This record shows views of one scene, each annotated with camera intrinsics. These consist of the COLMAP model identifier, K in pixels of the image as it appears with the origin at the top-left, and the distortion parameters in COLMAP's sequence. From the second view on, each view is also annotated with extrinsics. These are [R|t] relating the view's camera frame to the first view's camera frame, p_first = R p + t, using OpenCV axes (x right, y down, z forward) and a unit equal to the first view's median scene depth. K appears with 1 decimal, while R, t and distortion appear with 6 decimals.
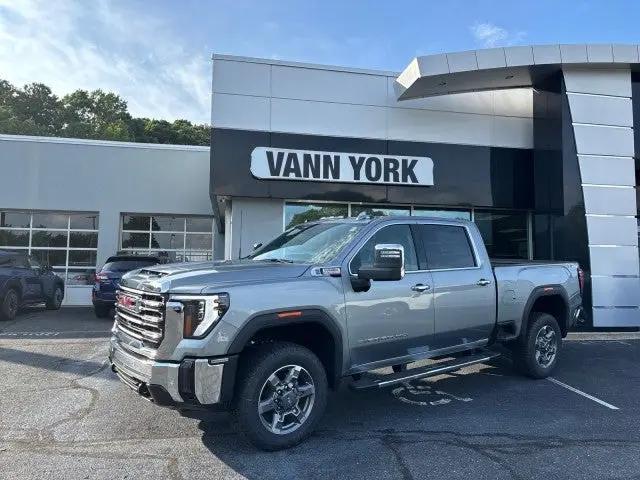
lens RADIAL K [[478.6, 0, 320.0], [0, 478.6, 237.0], [0, 0, 1]] dist [0.003289, 0.001215]
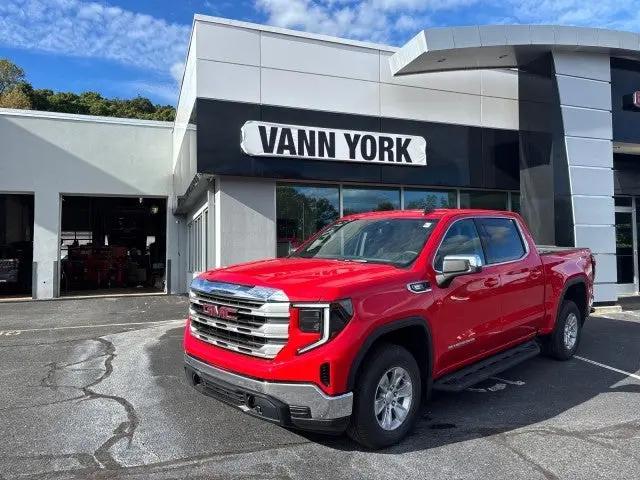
lens RADIAL K [[480.7, 0, 320.0], [0, 480.7, 240.0], [0, 0, 1]] dist [0.006782, -0.003108]
pose [[0.986483, -0.013520, 0.163304, -0.146672], [0.006275, 0.998976, 0.044799, -0.000544], [-0.163742, -0.043169, 0.985558, 0.060056]]
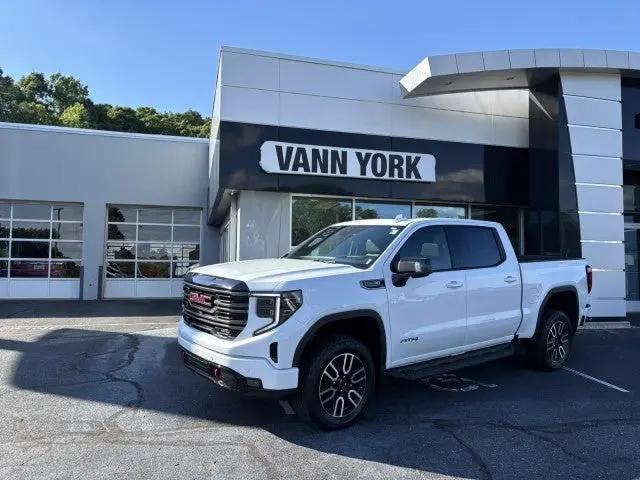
lens RADIAL K [[480.7, 0, 320.0], [0, 480.7, 240.0], [0, 0, 1]] dist [0.006782, -0.003108]
pose [[0.997261, 0.006095, 0.073712, -0.090487], [-0.007706, 0.999737, 0.021593, -0.002958], [-0.073561, -0.022102, 0.997046, -0.018379]]
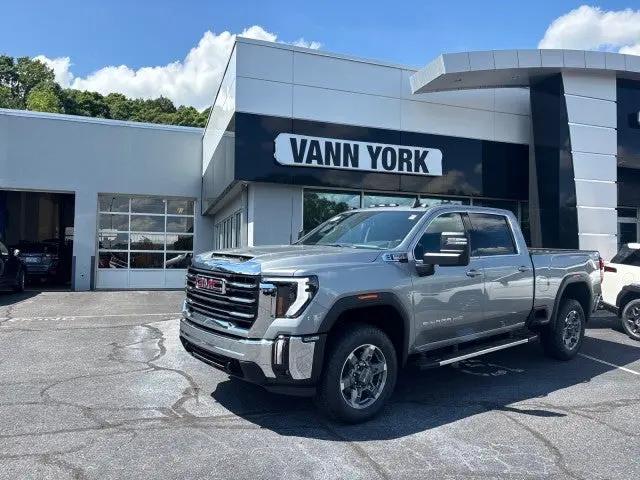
lens RADIAL K [[480.7, 0, 320.0], [0, 480.7, 240.0], [0, 0, 1]] dist [0.006782, -0.003108]
pose [[0.990631, 0.010028, 0.136197, -0.182542], [-0.015599, 0.999082, 0.039897, -0.003800], [-0.135672, -0.041648, 0.989878, -0.028029]]
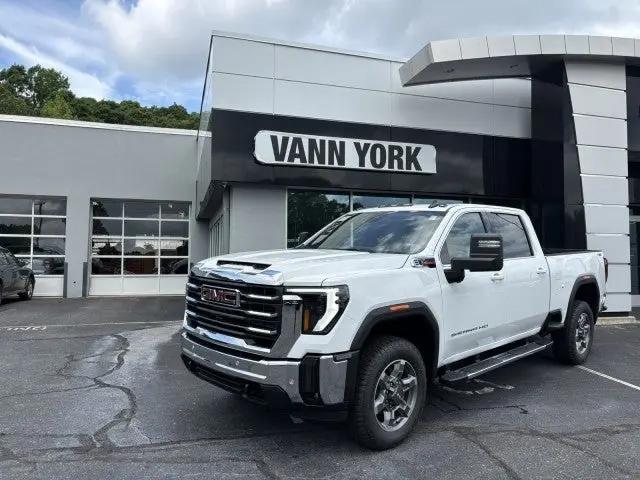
lens RADIAL K [[481.3, 0, 317.9], [0, 481.3, 239.2], [0, 0, 1]] dist [0.007531, -0.001261]
pose [[0.995193, 0.001373, 0.097925, -0.109838], [-0.004304, 0.999549, 0.029728, 0.000191], [-0.097840, -0.030006, 0.994750, 0.024185]]
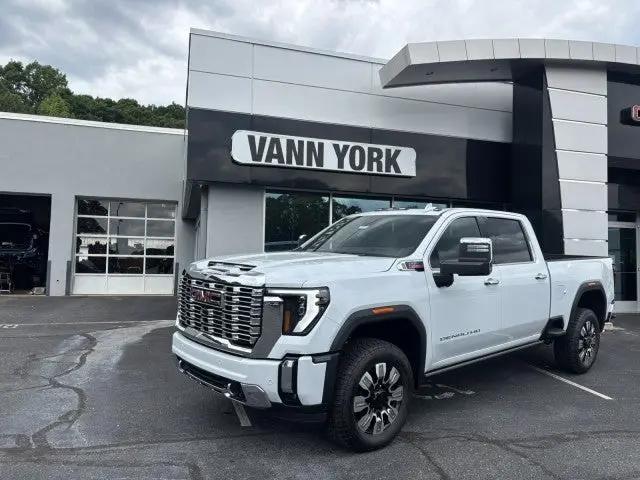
lens RADIAL K [[481.5, 0, 320.0], [0, 481.5, 240.0], [0, 0, 1]] dist [0.011005, -0.005154]
pose [[0.994497, 0.016262, 0.103494, -0.064256], [-0.019251, 0.999424, 0.027941, 0.000008], [-0.102980, -0.029780, 0.994237, 0.024907]]
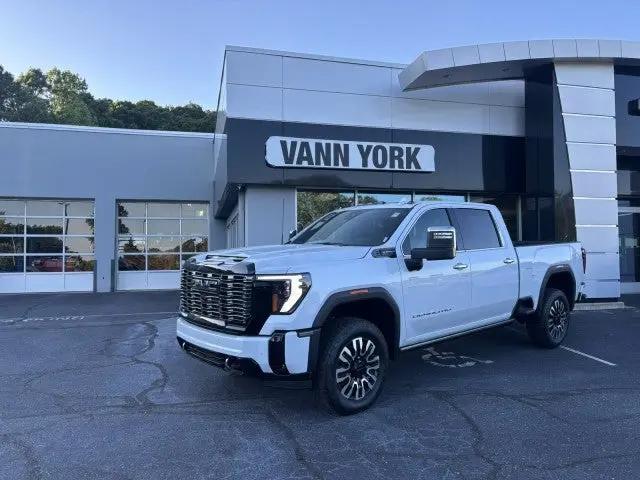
lens RADIAL K [[481.3, 0, 317.9], [0, 481.3, 239.2], [0, 0, 1]] dist [0.007531, -0.001261]
pose [[0.997936, -0.016042, 0.062186, -0.096945], [0.013535, 0.999087, 0.040534, -0.003978], [-0.062779, -0.039608, 0.997241, -0.065872]]
